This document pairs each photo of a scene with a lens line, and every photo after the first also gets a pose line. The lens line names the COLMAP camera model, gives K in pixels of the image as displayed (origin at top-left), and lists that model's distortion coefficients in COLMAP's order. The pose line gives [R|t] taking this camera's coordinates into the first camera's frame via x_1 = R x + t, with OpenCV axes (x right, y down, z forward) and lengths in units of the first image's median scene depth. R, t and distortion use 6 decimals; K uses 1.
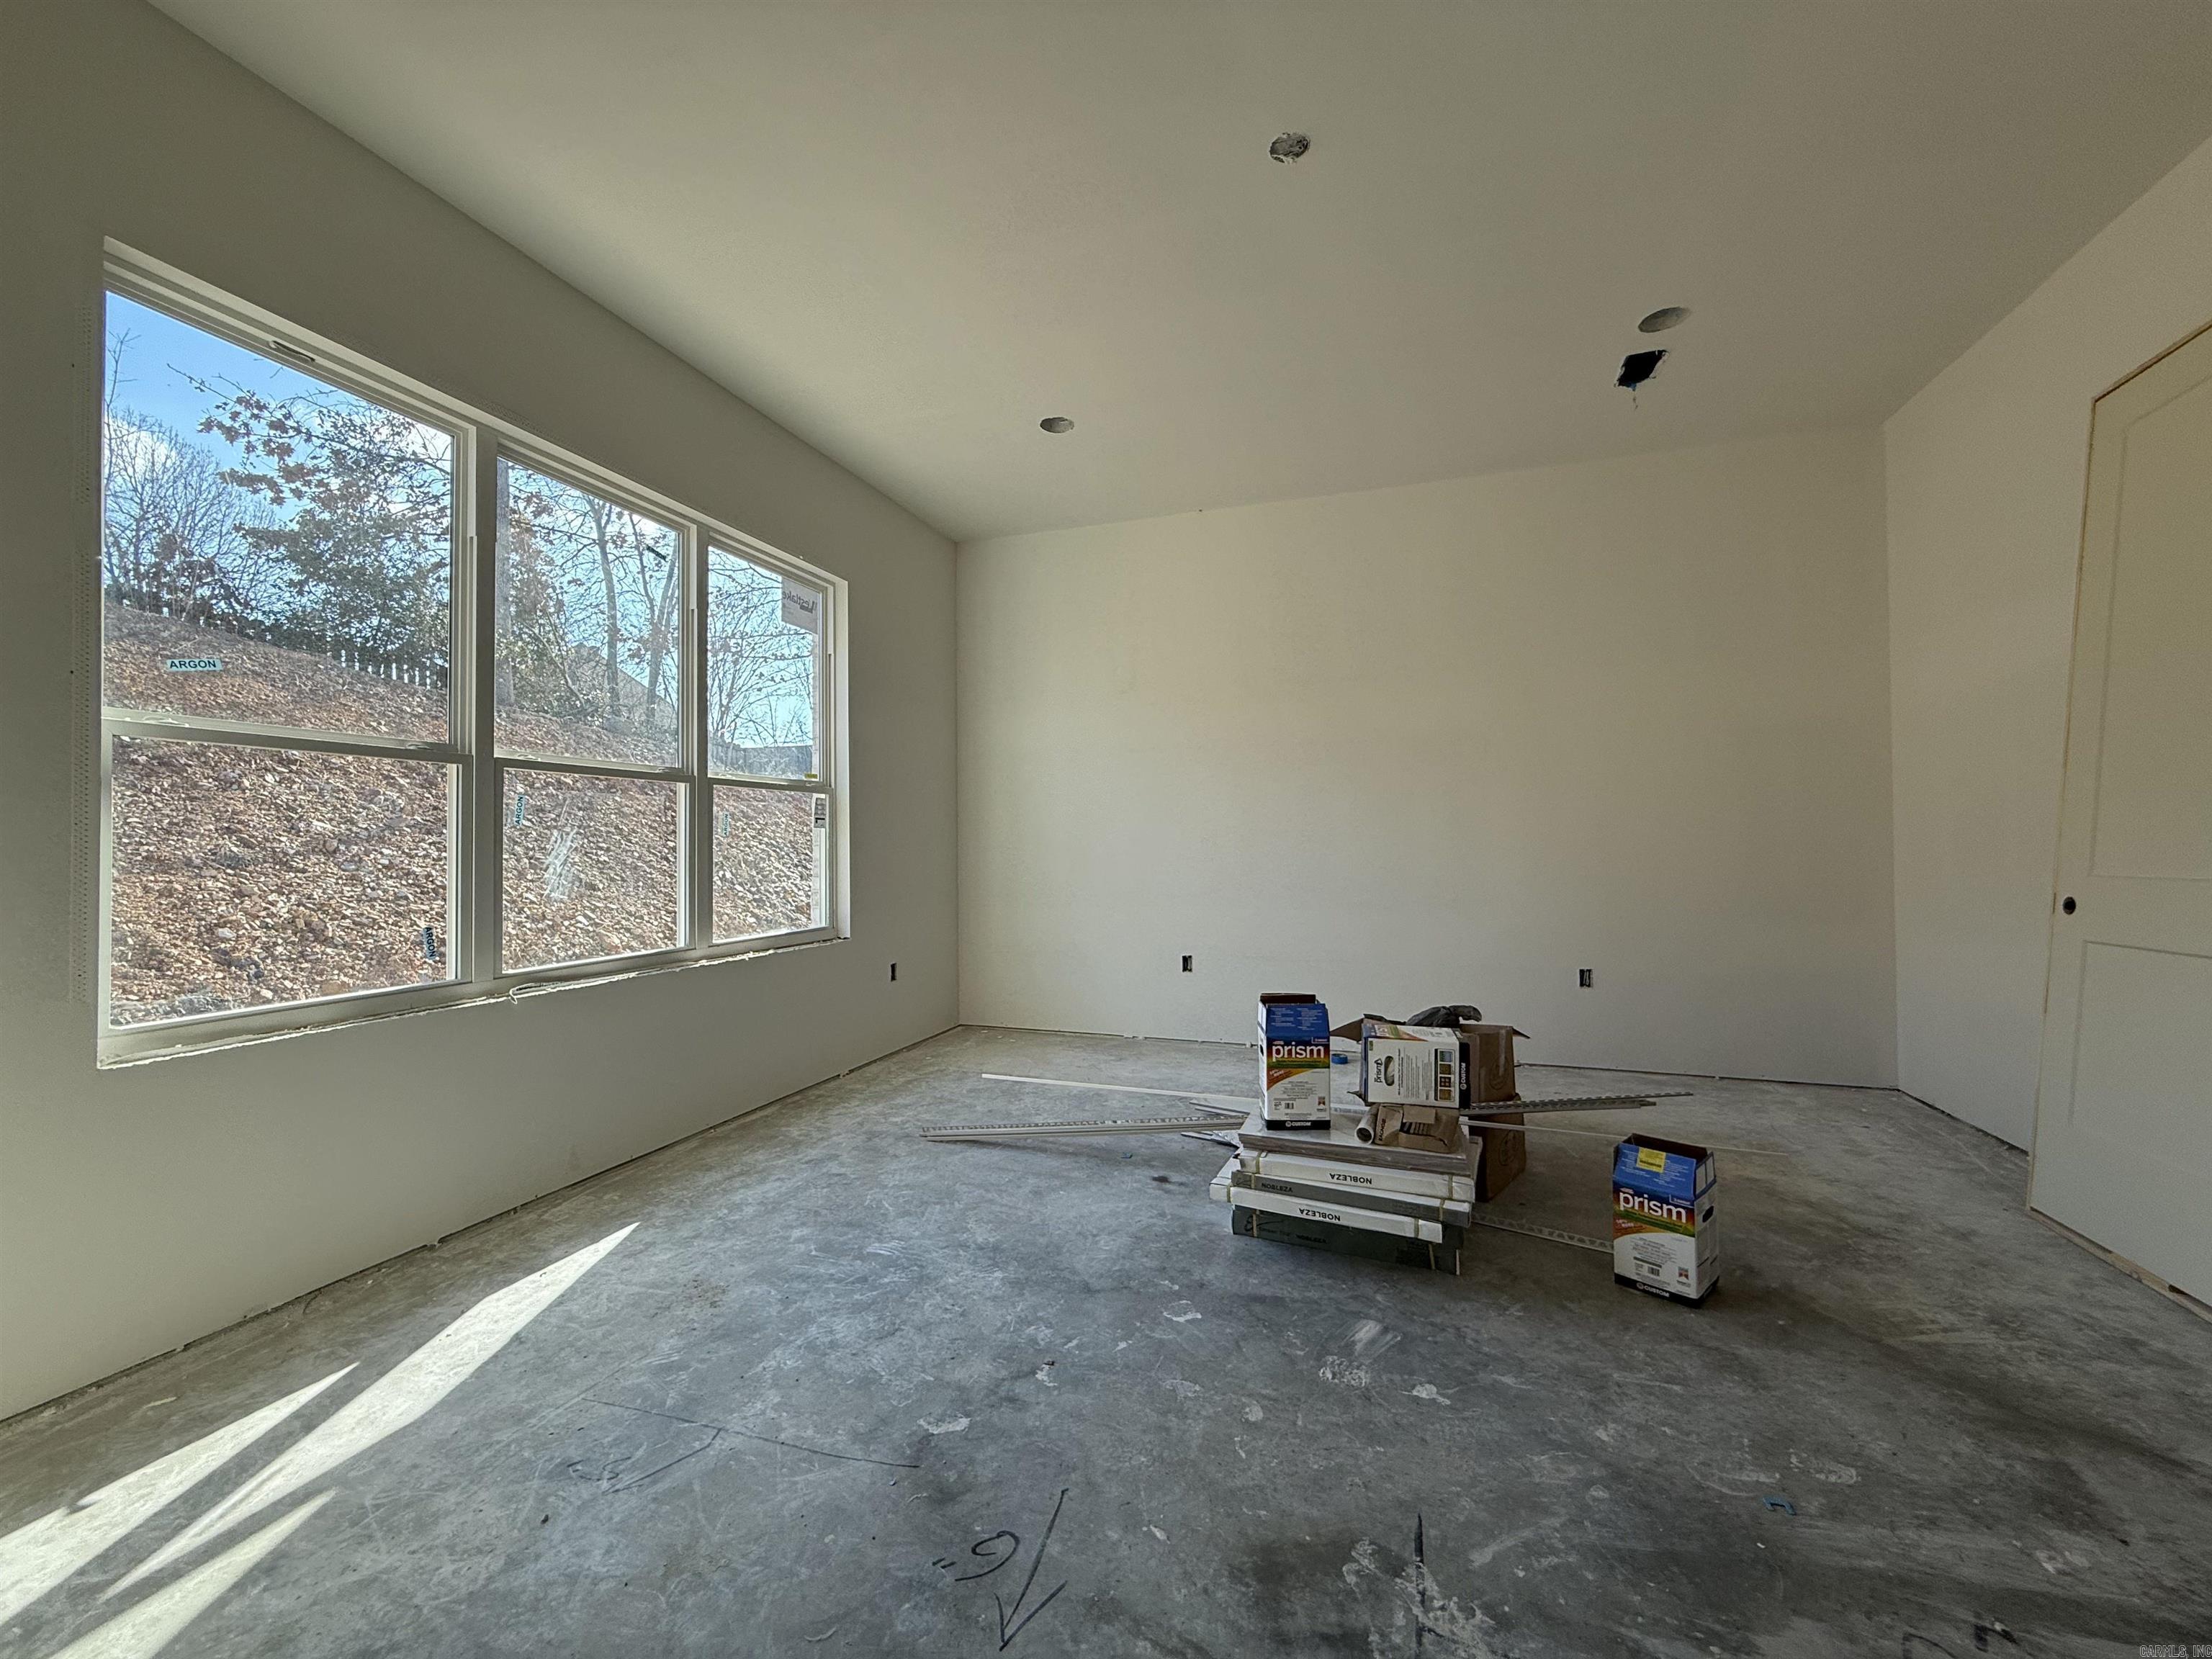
lens RADIAL K [[909.6, 0, 1085.3], [0, 909.6, 833.0], [0, 0, 1]] dist [-0.001175, 0.000266]
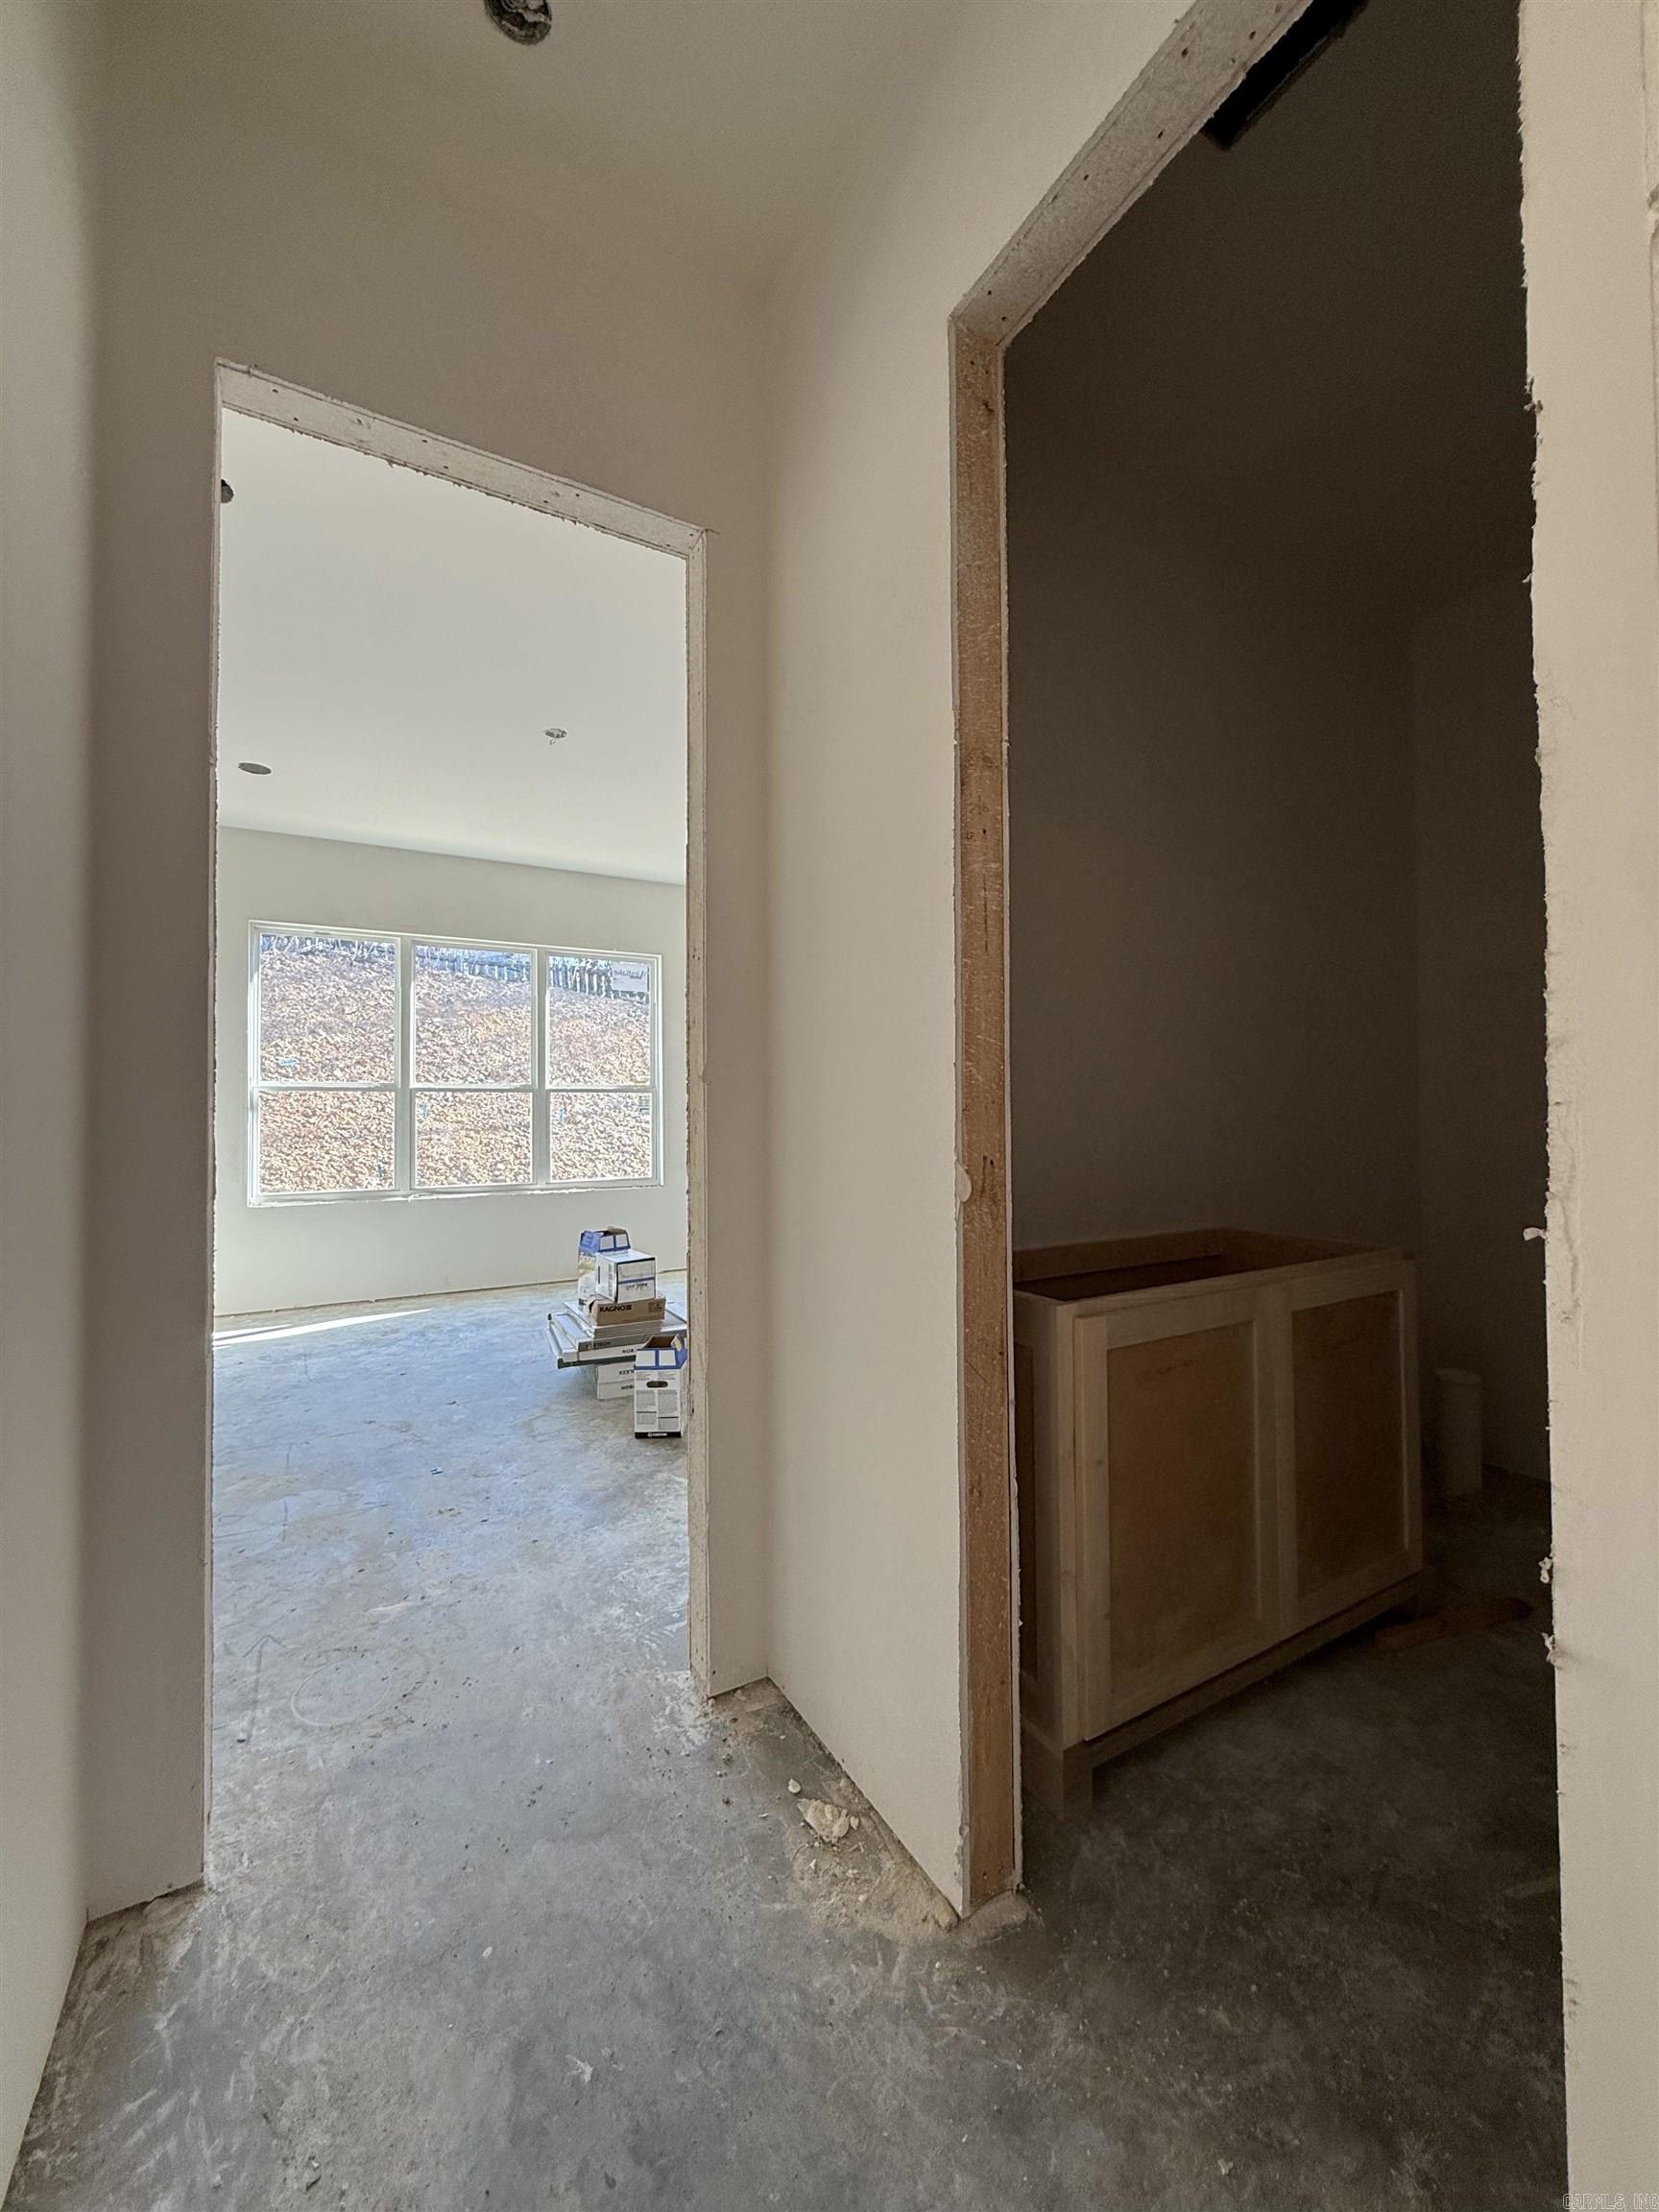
lens RADIAL K [[899.9, 0, 838.8], [0, 899.9, 1084.8], [0, 0, 1]] dist [0.000162, -0.000537]
pose [[0.764022, -0.017519, -0.644952, 1.911500], [0.010649, 0.999838, -0.014544, -0.060564], [0.645102, 0.004244, 0.764084, 0.030757]]
